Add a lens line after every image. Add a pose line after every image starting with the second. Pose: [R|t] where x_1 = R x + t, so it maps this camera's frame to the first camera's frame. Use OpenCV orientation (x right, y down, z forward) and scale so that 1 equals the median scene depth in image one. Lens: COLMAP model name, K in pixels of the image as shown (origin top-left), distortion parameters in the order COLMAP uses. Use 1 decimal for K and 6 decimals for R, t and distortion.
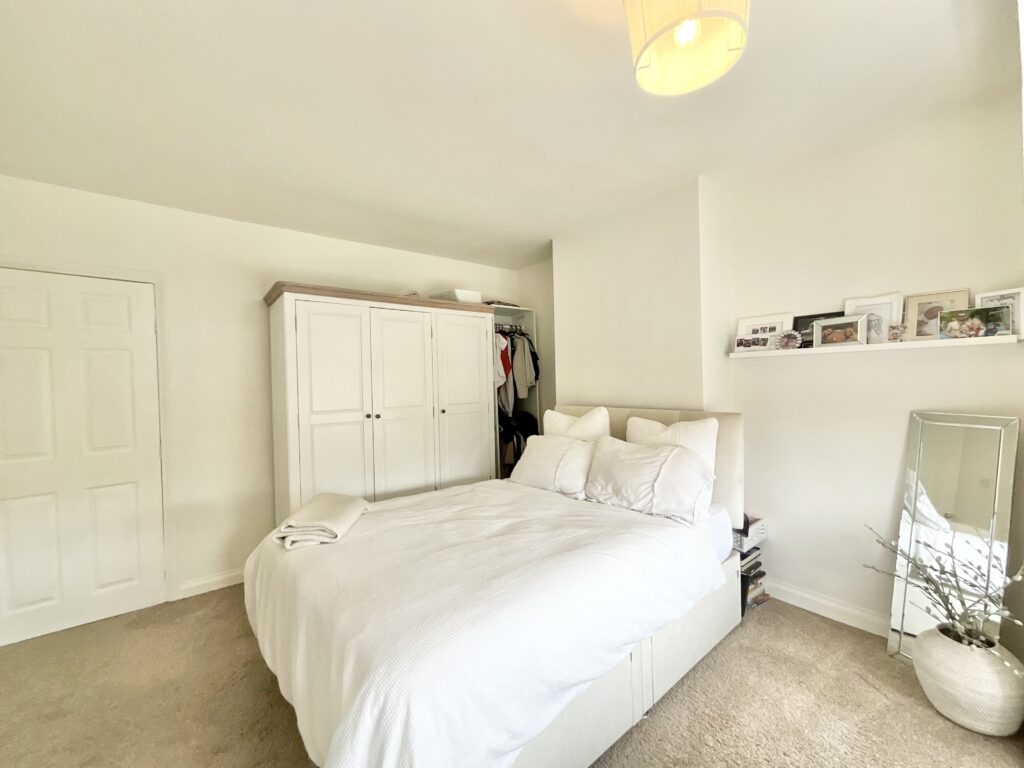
lens RADIAL K [[419.5, 0, 512.0], [0, 419.5, 384.0], [0, 0, 1]] dist [-0.000204, 0.000057]
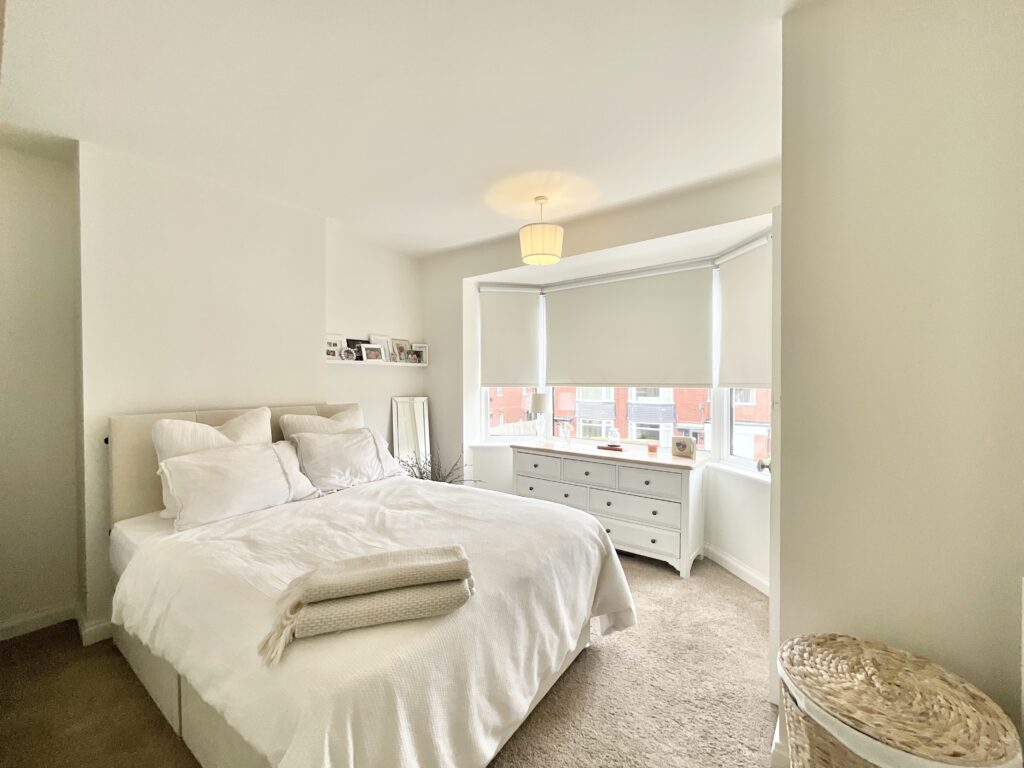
lens RADIAL K [[419.5, 0, 512.0], [0, 419.5, 384.0], [0, 0, 1]] dist [-0.000204, 0.000057]
pose [[-0.254003, 0.012562, 0.967122, -1.020732], [0.012895, 0.999871, -0.009600, 0.026147], [-0.967118, 0.010032, -0.254132, 0.897891]]
